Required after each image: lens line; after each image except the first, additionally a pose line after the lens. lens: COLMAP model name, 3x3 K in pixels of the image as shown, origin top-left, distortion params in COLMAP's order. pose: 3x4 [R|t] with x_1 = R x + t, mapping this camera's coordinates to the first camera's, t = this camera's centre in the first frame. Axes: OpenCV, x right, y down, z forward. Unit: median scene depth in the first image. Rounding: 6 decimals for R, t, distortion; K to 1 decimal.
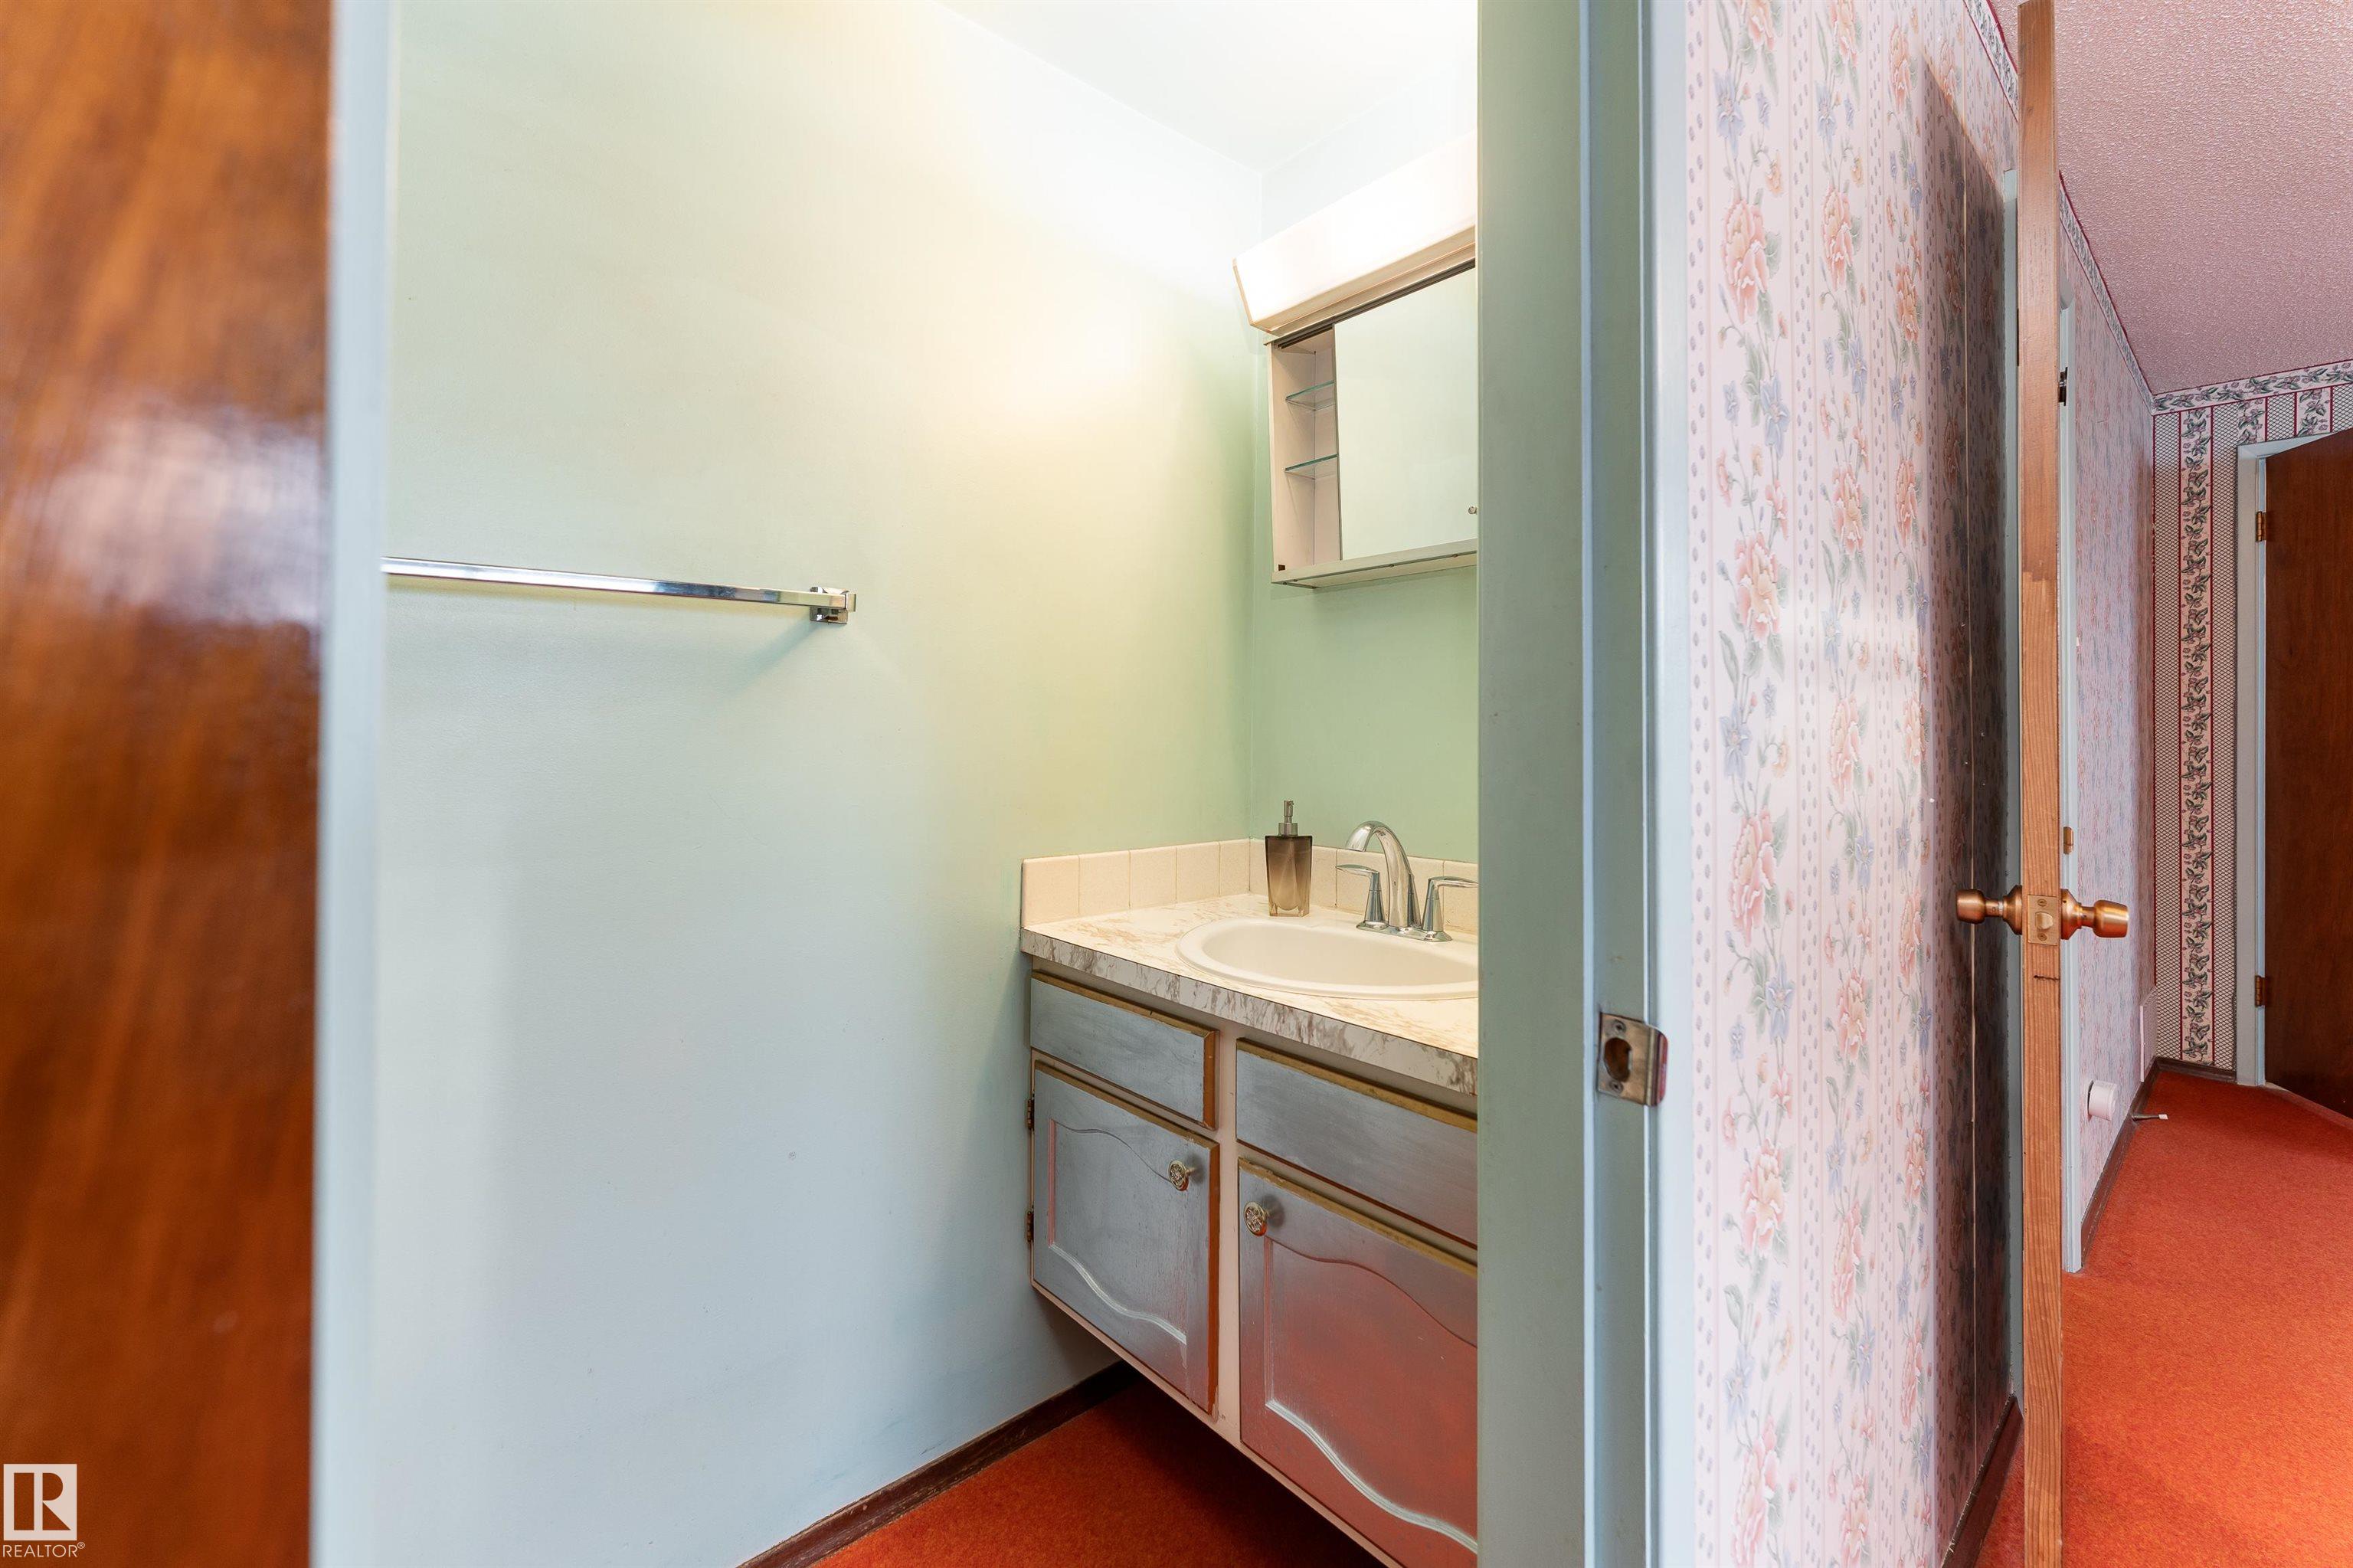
lens RADIAL K [[956.6, 0, 1173.3], [0, 956.6, 738.8], [0, 0, 1]] dist [0.001317, 0.000057]
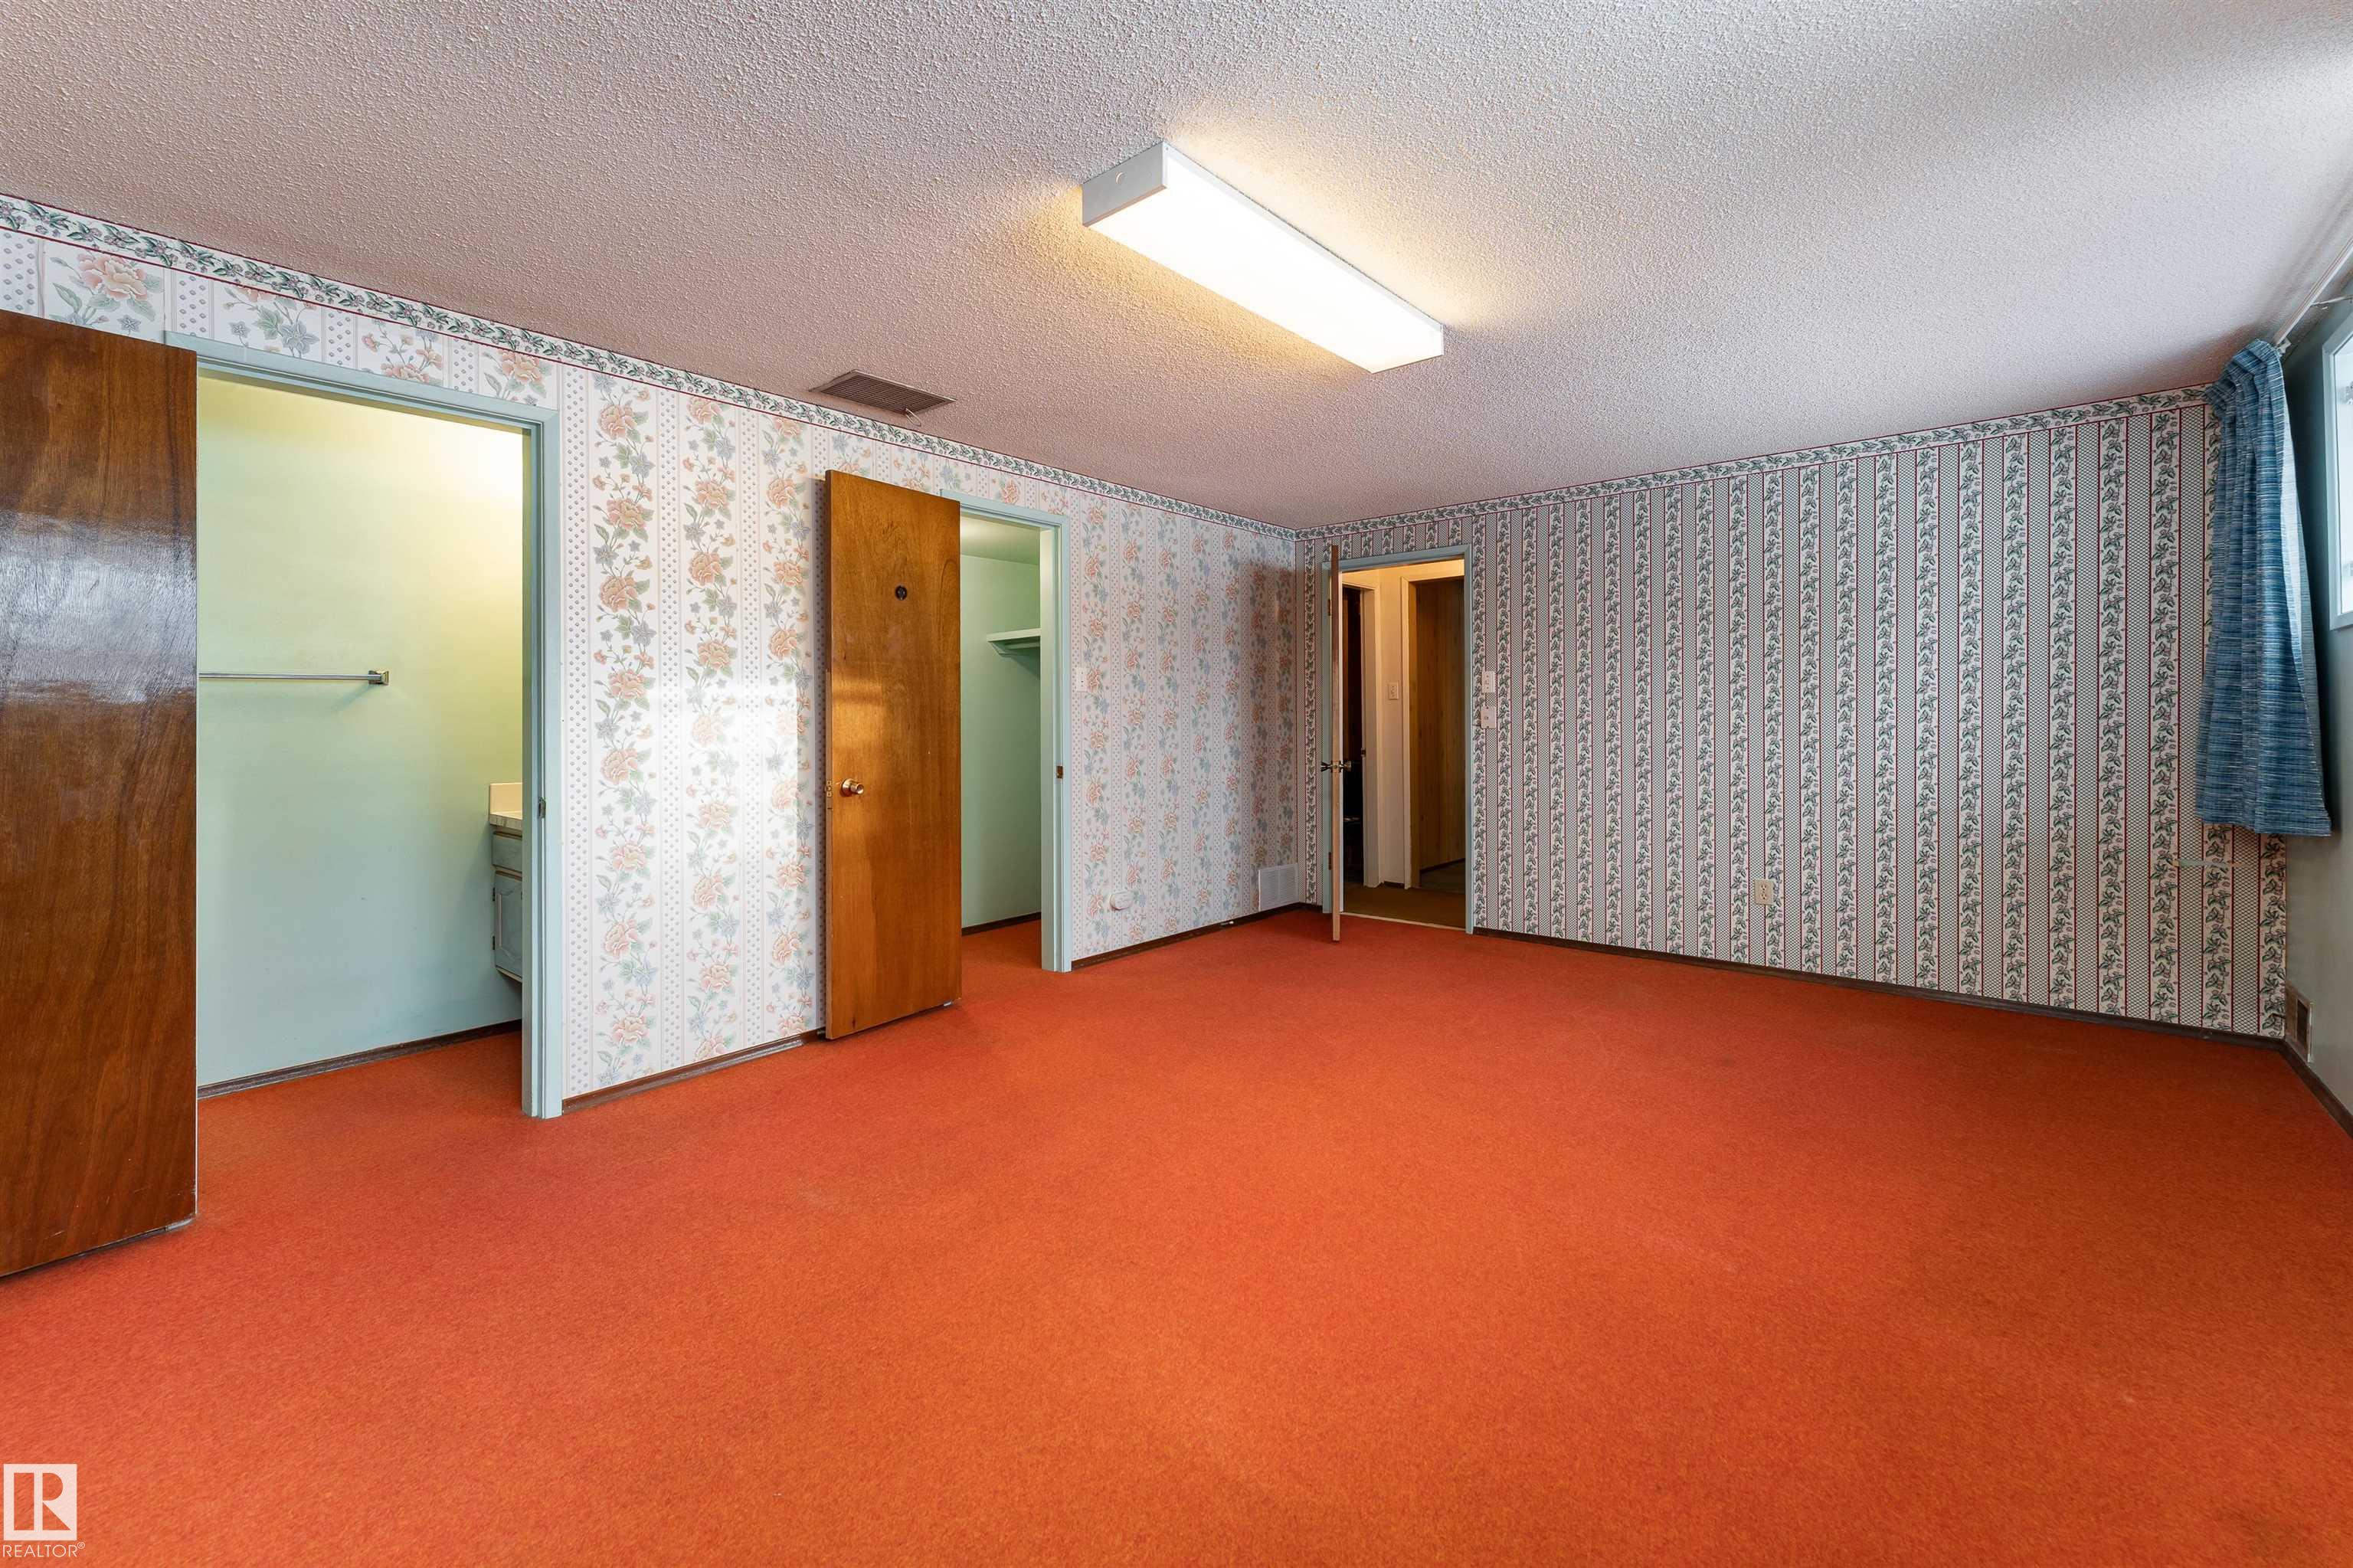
lens RADIAL K [[956.6, 0, 1173.3], [0, 956.6, 738.8], [0, 0, 1]] dist [0.001317, 0.000057]
pose [[0.989010, -0.011990, 0.147362, 0.583280], [0.010535, 0.999888, 0.010648, 0.006409], [-0.147473, -0.008979, 0.989025, -0.783818]]
